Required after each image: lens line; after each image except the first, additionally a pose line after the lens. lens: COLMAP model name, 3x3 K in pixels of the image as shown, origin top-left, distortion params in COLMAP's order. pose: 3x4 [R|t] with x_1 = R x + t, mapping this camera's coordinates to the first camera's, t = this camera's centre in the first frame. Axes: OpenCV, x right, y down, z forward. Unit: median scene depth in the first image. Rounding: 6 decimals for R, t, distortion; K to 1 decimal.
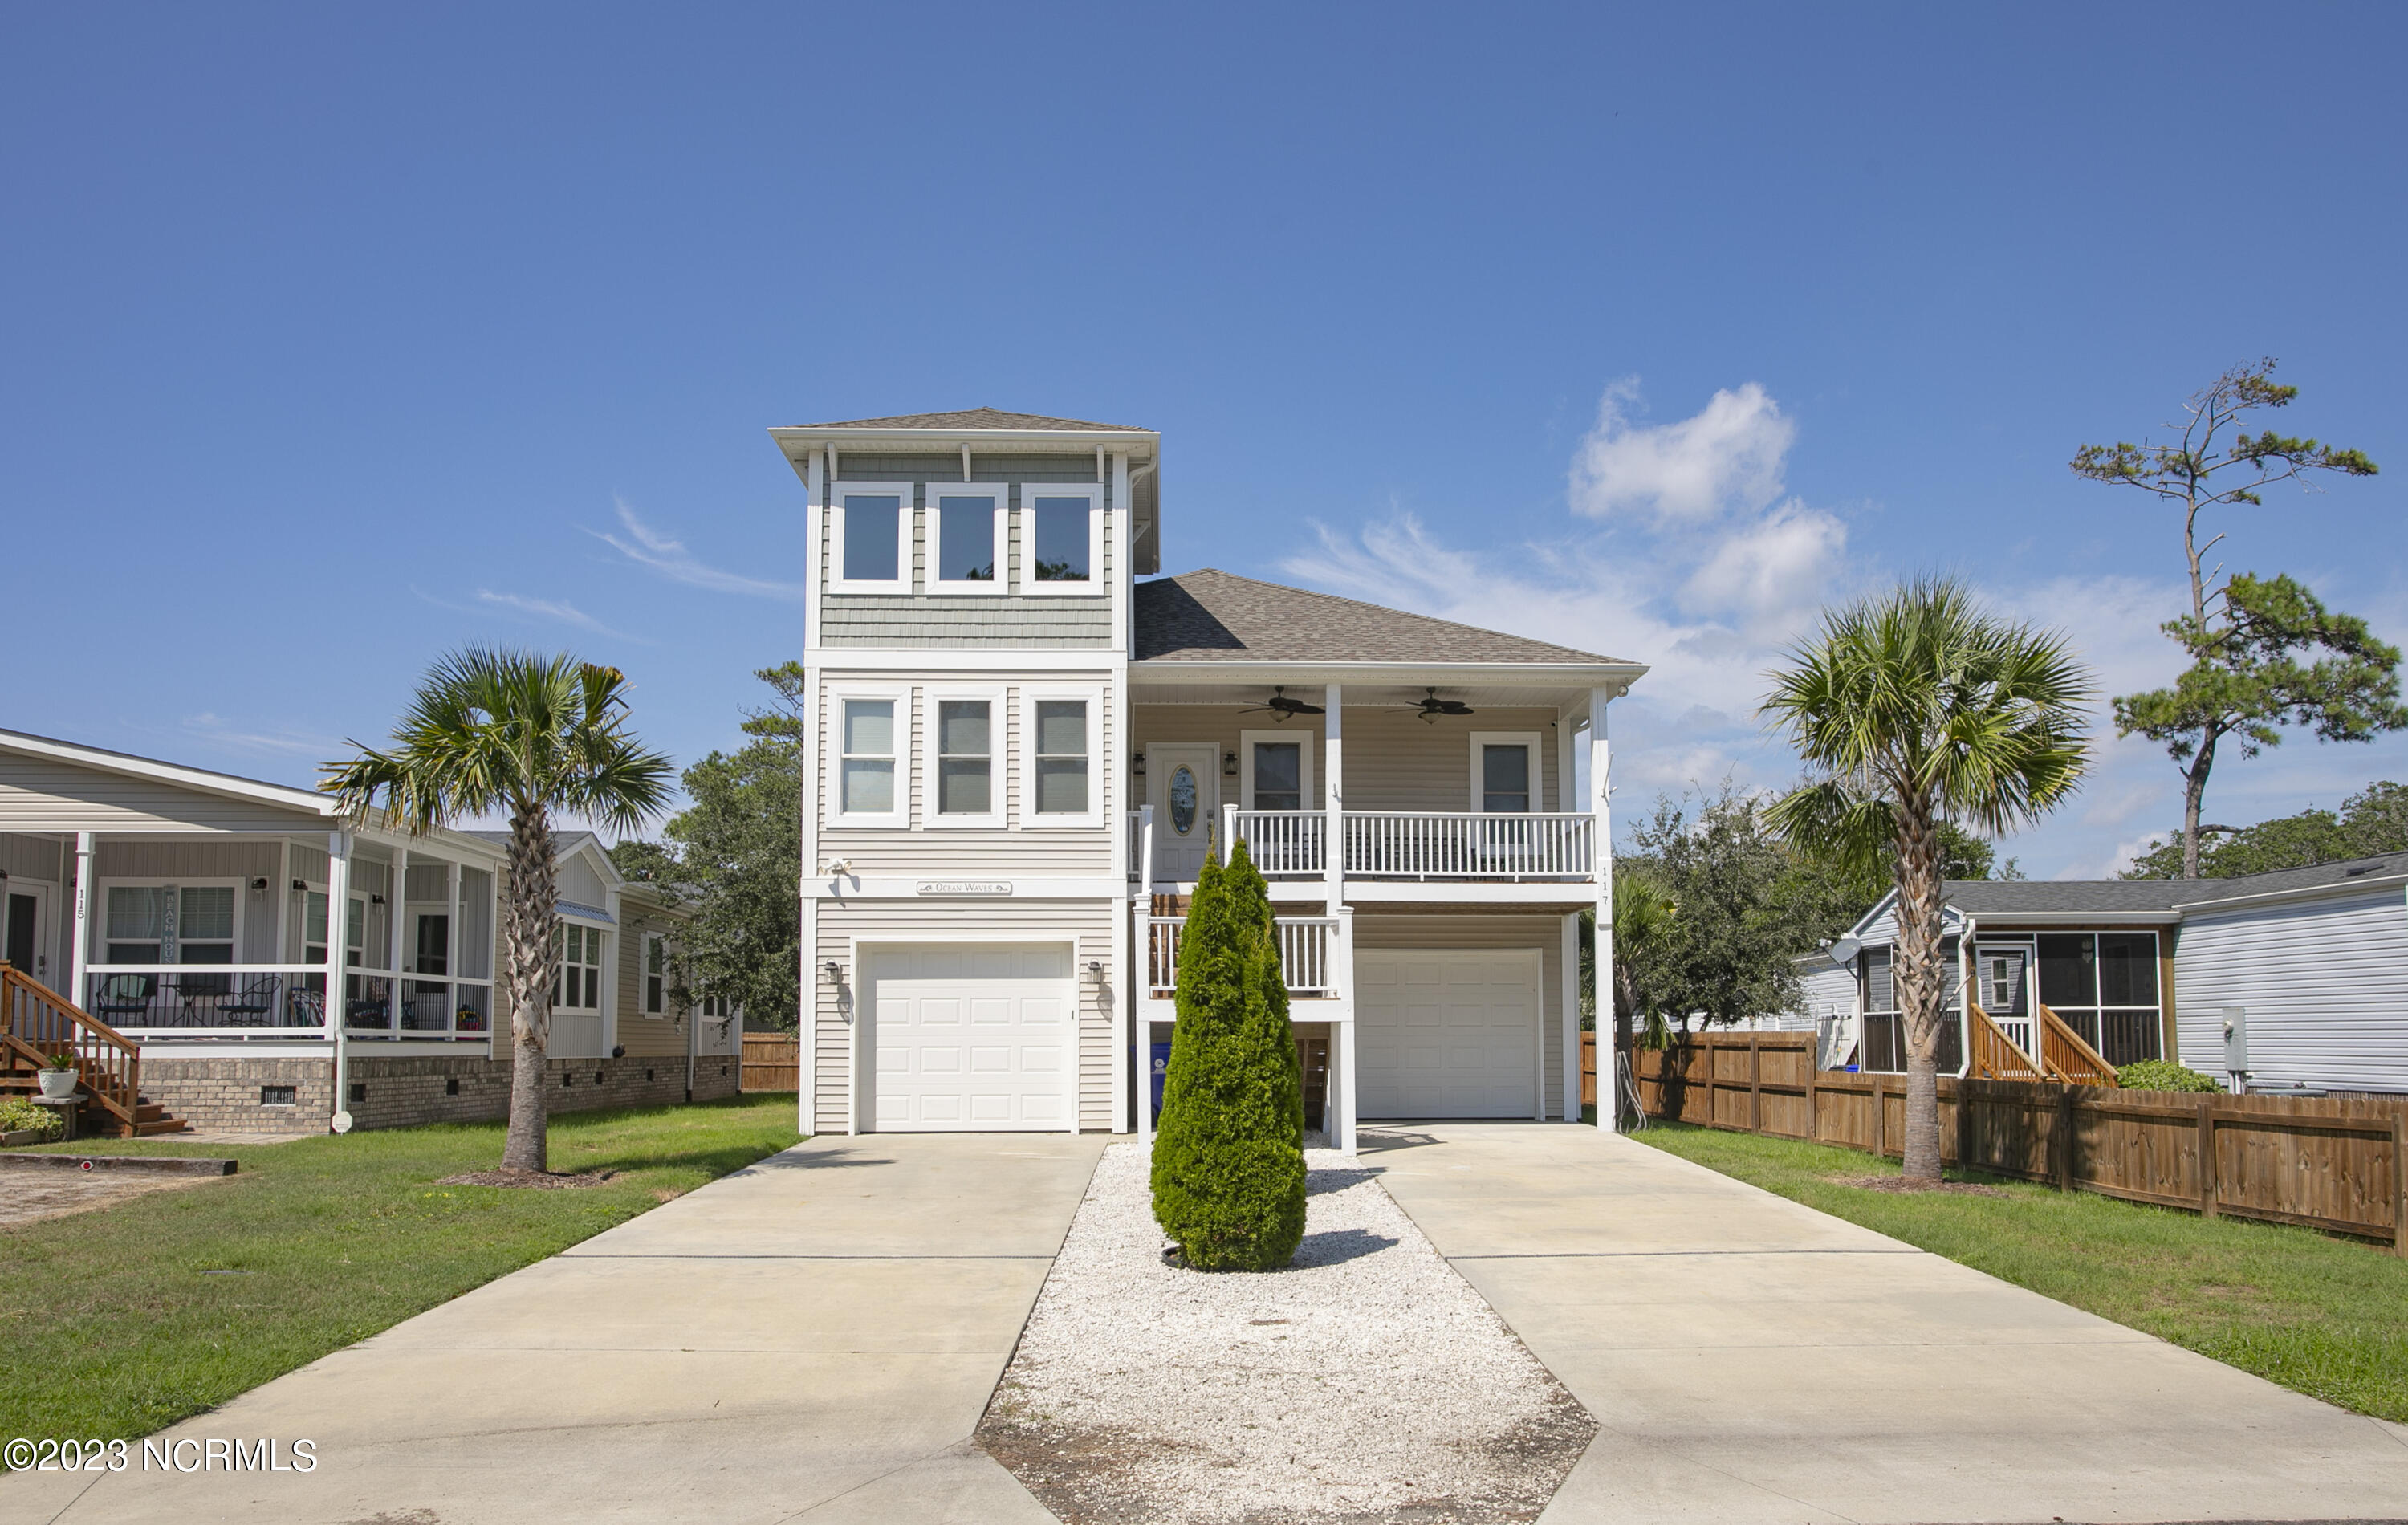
lens RADIAL K [[1775.8, 0, 1204.0], [0, 1775.8, 762.5], [0, 0, 1]] dist [-0.014721, 0.000330]
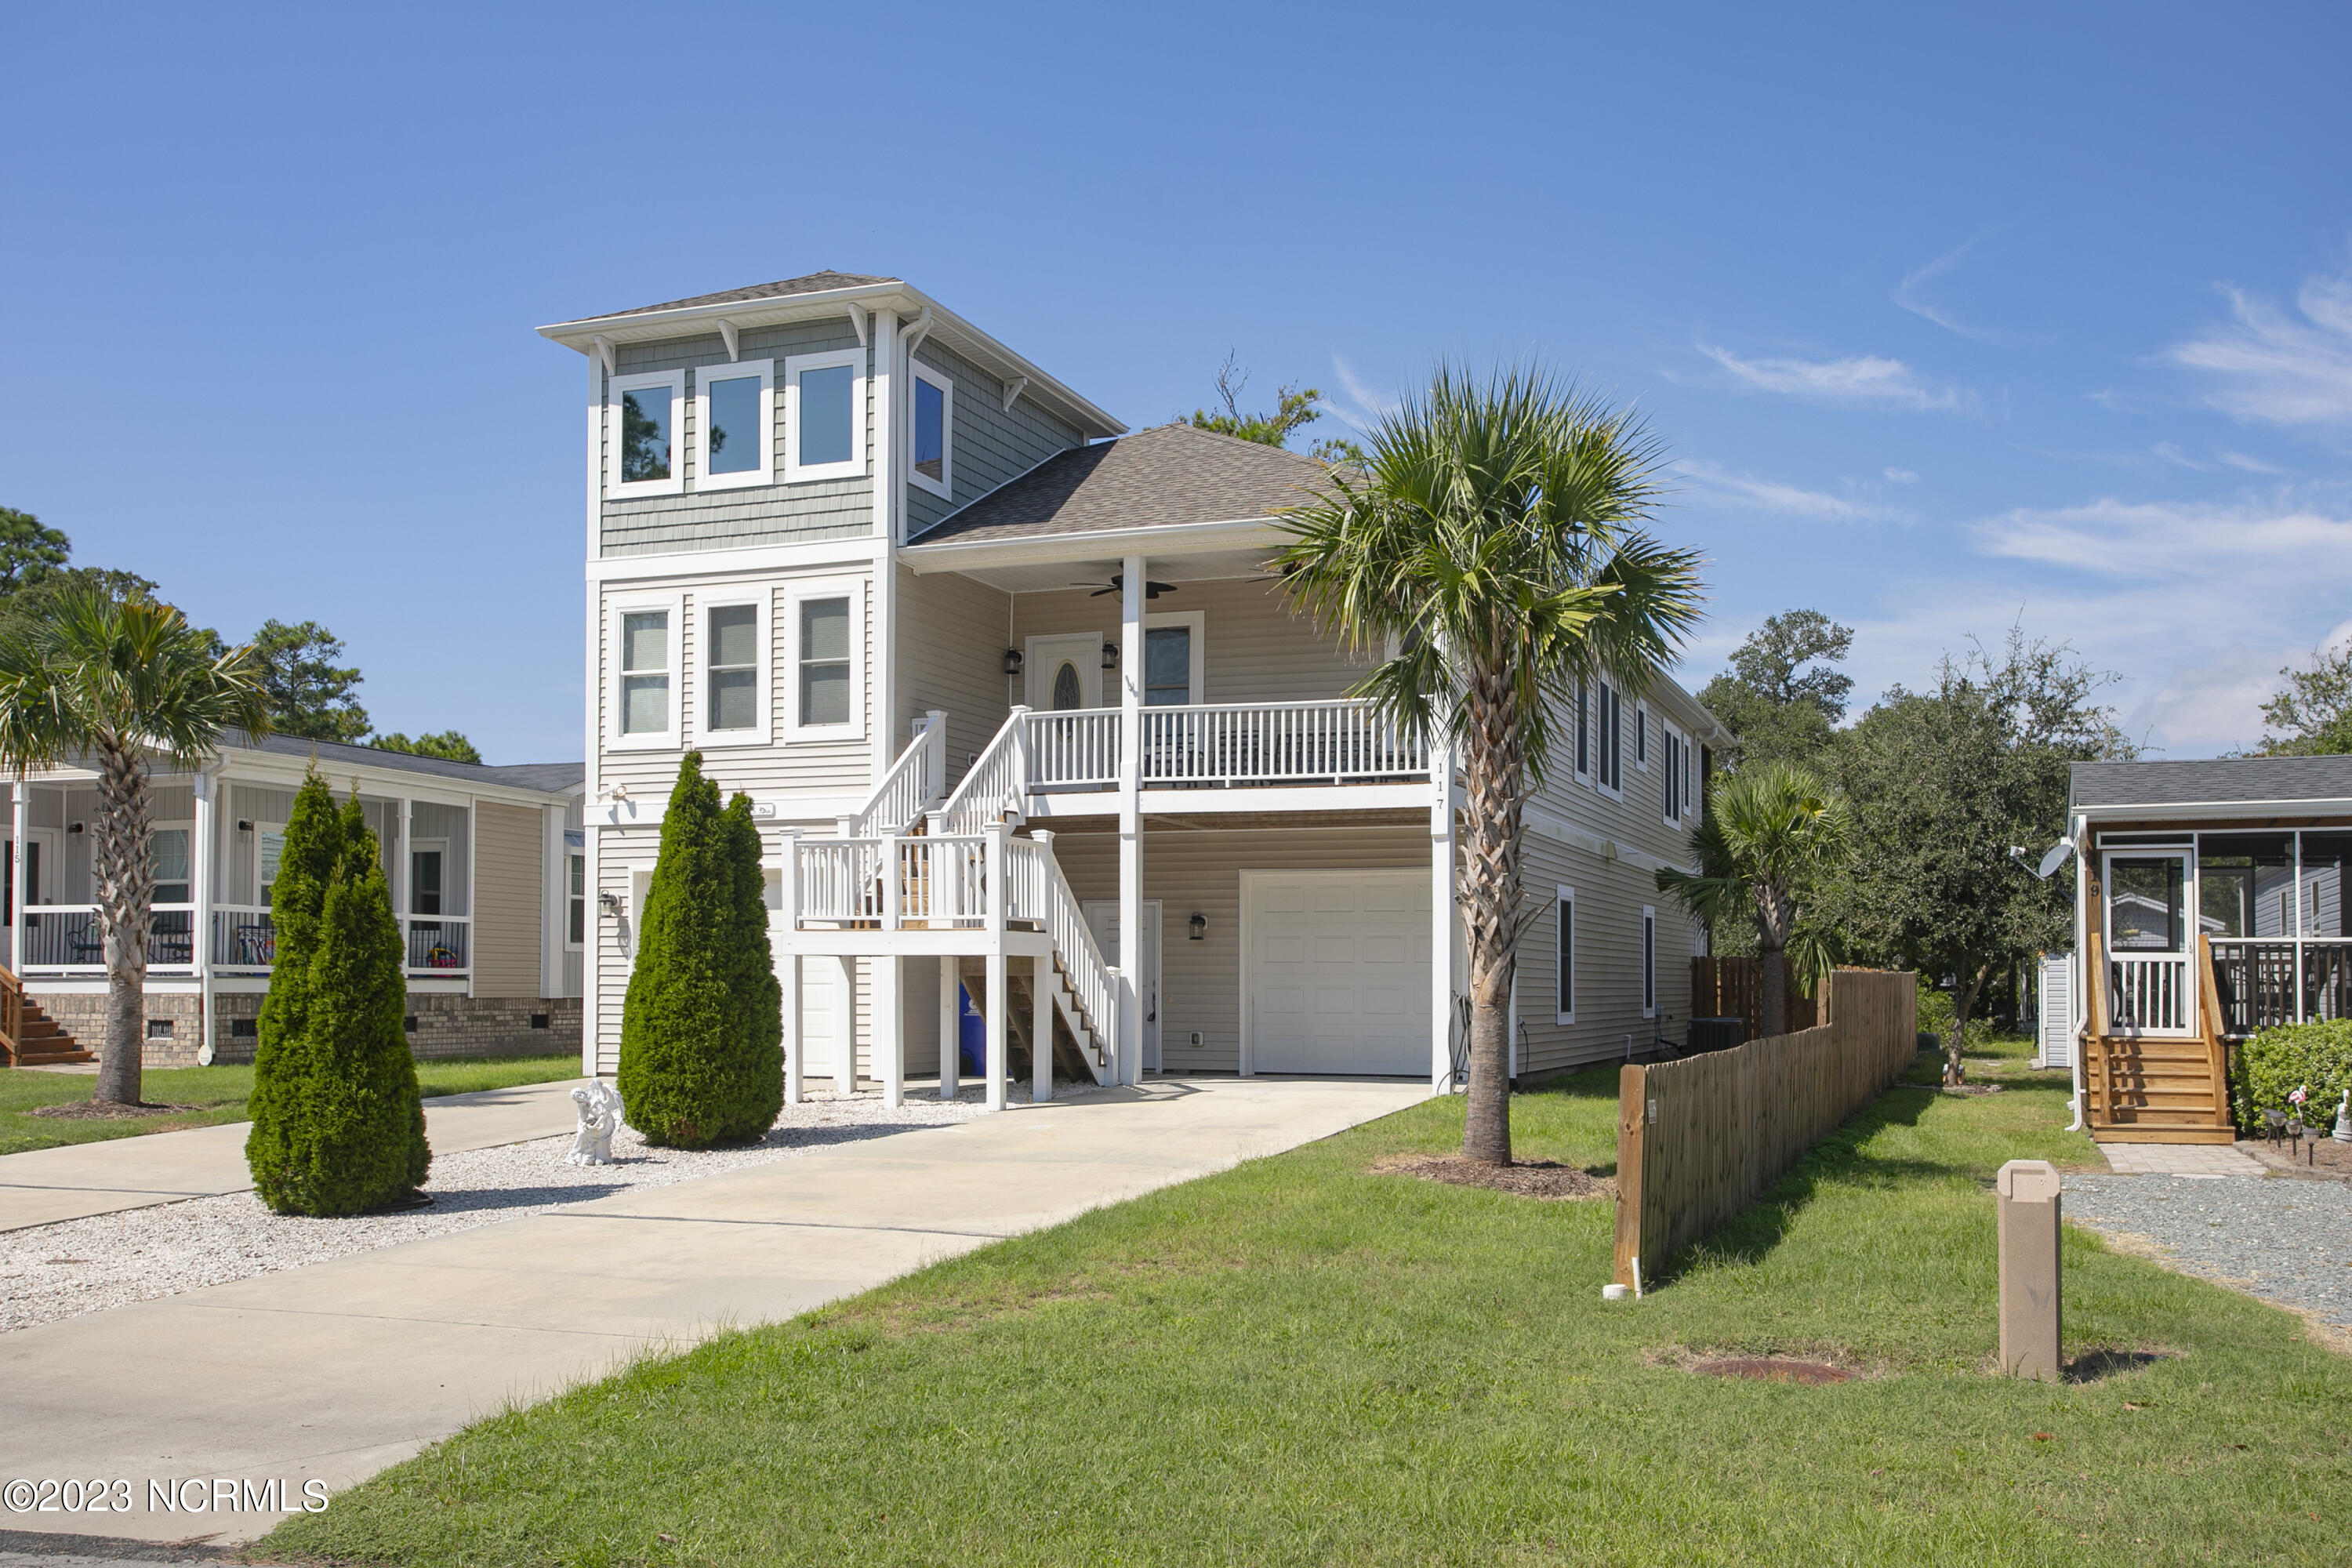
lens RADIAL K [[2129.7, 0, 1137.3], [0, 2129.7, 744.1], [0, 0, 1]] dist [0.009653, 0.007260]
pose [[0.920607, -0.039240, -0.388513, 0.472757], [0.055732, 0.997956, 0.031265, 0.013322], [0.386492, -0.050436, 0.920913, 0.071509]]
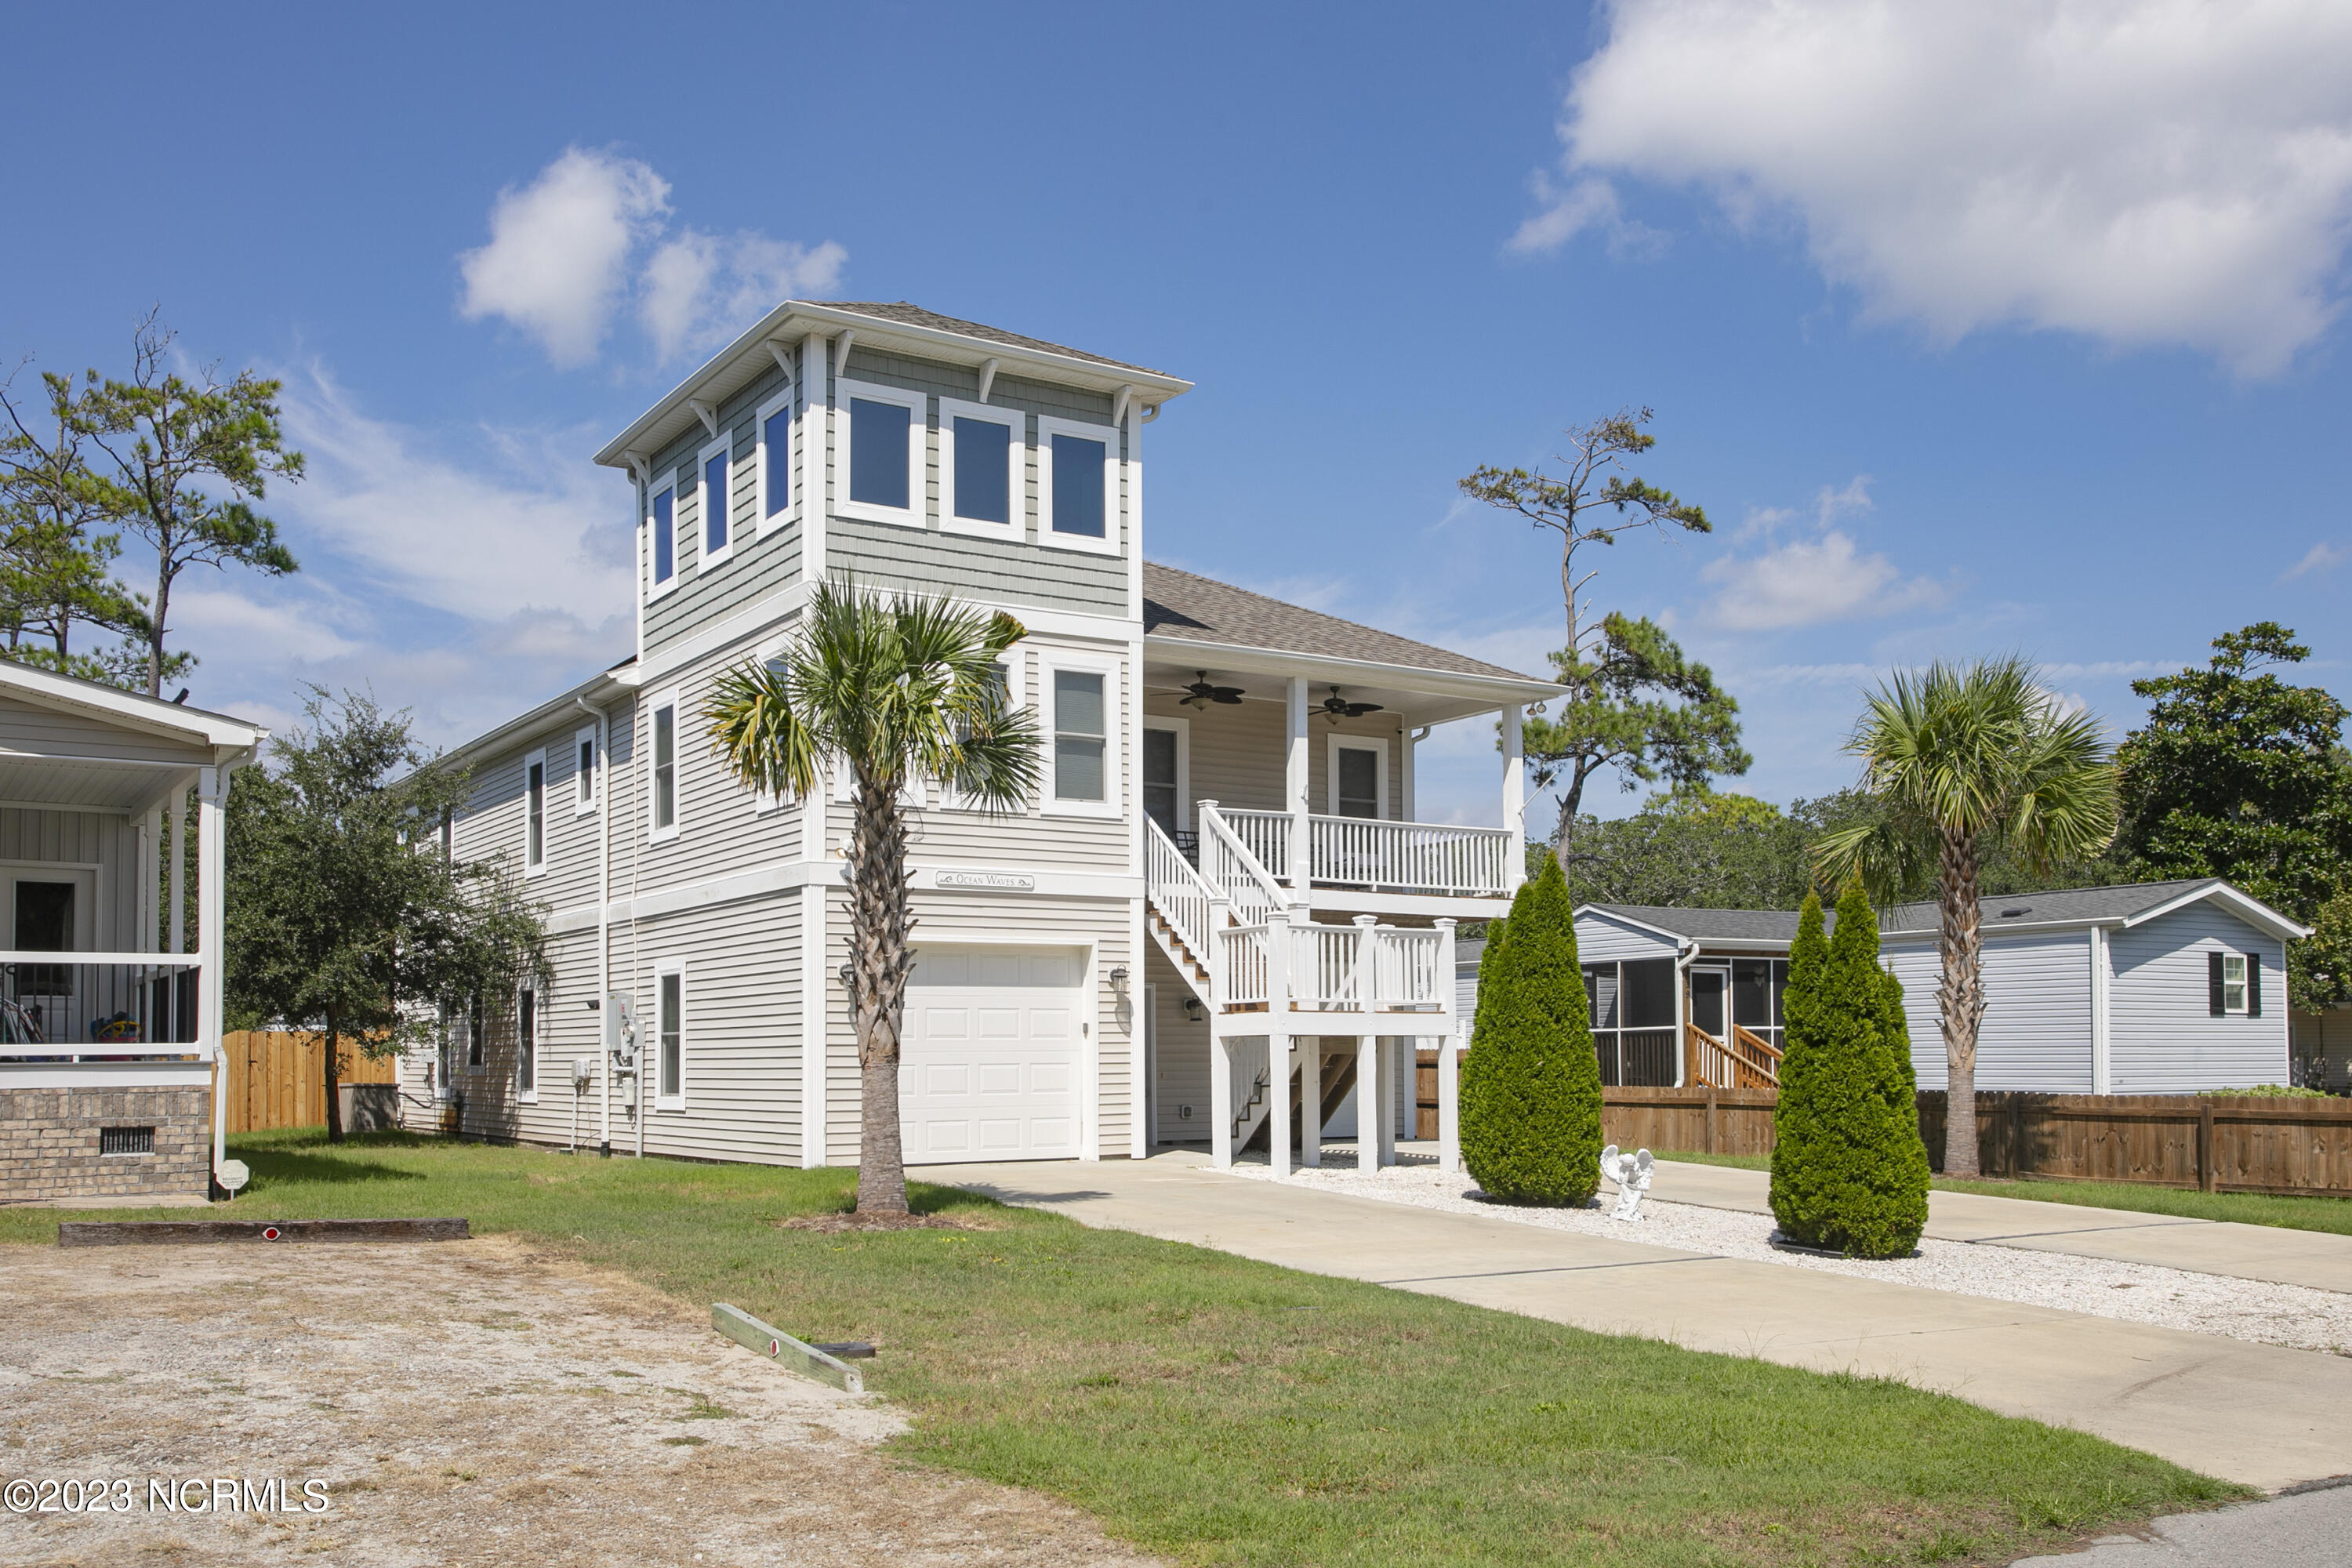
lens RADIAL K [[2268.9, 0, 1176.0], [0, 2268.9, 784.0], [0, 0, 1]] dist [0.024383, 0.008145]
pose [[0.837718, 0.063154, 0.542439, -0.639522], [-0.079253, 0.996834, 0.006337, 0.009517], [-0.540322, -0.048298, 0.840071, 0.027616]]
